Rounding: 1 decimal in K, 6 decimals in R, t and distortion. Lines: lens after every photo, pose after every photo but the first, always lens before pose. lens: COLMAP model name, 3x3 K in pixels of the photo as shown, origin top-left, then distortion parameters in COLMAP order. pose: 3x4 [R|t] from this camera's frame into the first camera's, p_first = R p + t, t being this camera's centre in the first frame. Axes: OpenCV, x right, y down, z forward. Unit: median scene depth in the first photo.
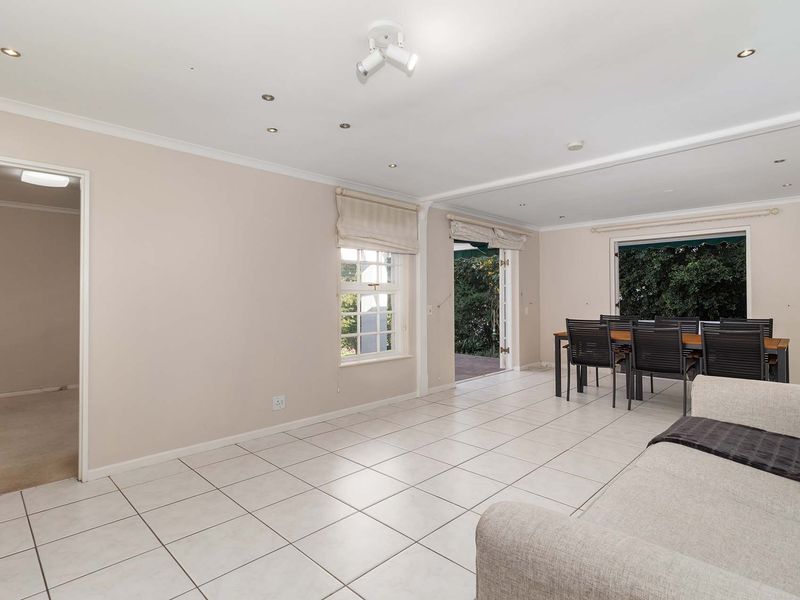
lens RADIAL K [[416.8, 0, 398.1], [0, 416.8, 293.0], [0, 0, 1]] dist [0.001228, -0.000912]
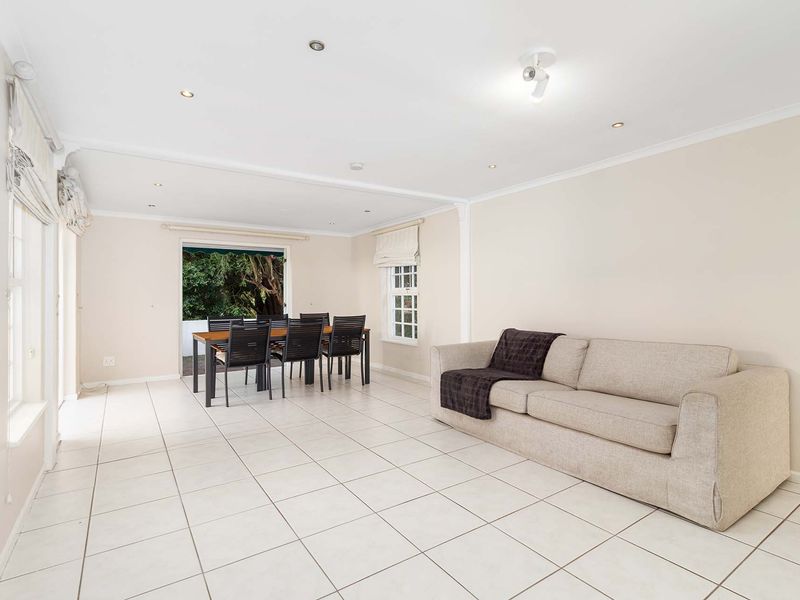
lens RADIAL K [[416.8, 0, 398.1], [0, 416.8, 293.0], [0, 0, 1]] dist [0.001228, -0.000912]
pose [[0.206789, 0.012583, 0.978305, -0.308055], [-0.004701, 0.999919, -0.011867, 0.005308], [-0.978374, -0.002145, 0.206831, 0.292799]]
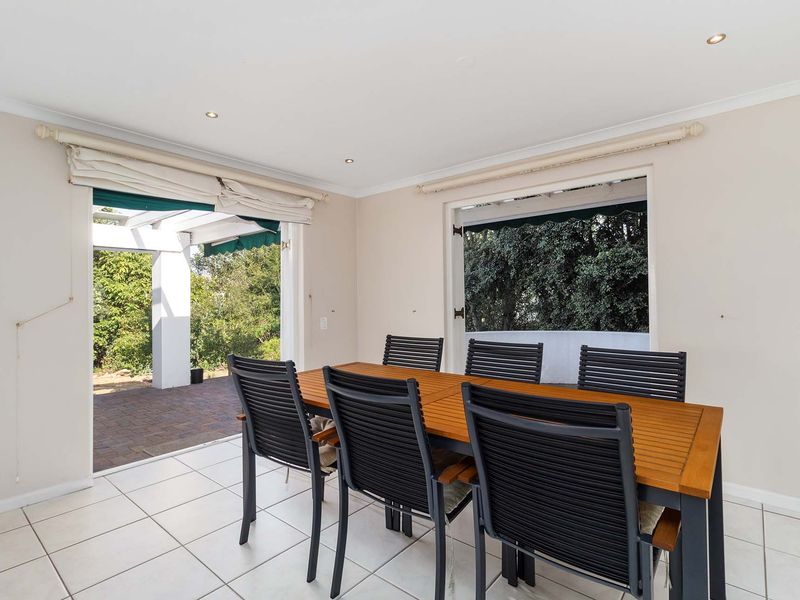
lens RADIAL K [[406.3, 0, 399.8], [0, 406.3, 291.8], [0, 0, 1]] dist [0.019426, 0.000039]
pose [[0.996954, -0.003318, 0.077922, 0.388436], [0.003541, 0.999990, -0.002728, -0.001962], [-0.077912, 0.002996, 0.996956, 0.406434]]
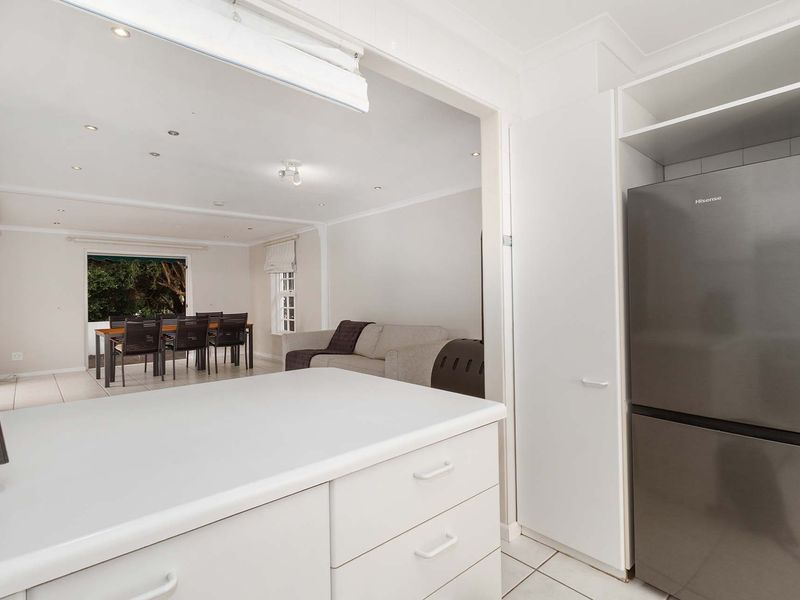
lens RADIAL K [[416.8, 0, 398.1], [0, 416.8, 293.0], [0, 0, 1]] dist [0.001228, -0.000912]
pose [[0.066600, 0.010086, 0.997729, -0.506557], [0.007408, 0.999916, -0.010603, 0.004402], [-0.997752, 0.008097, 0.066520, 0.095146]]
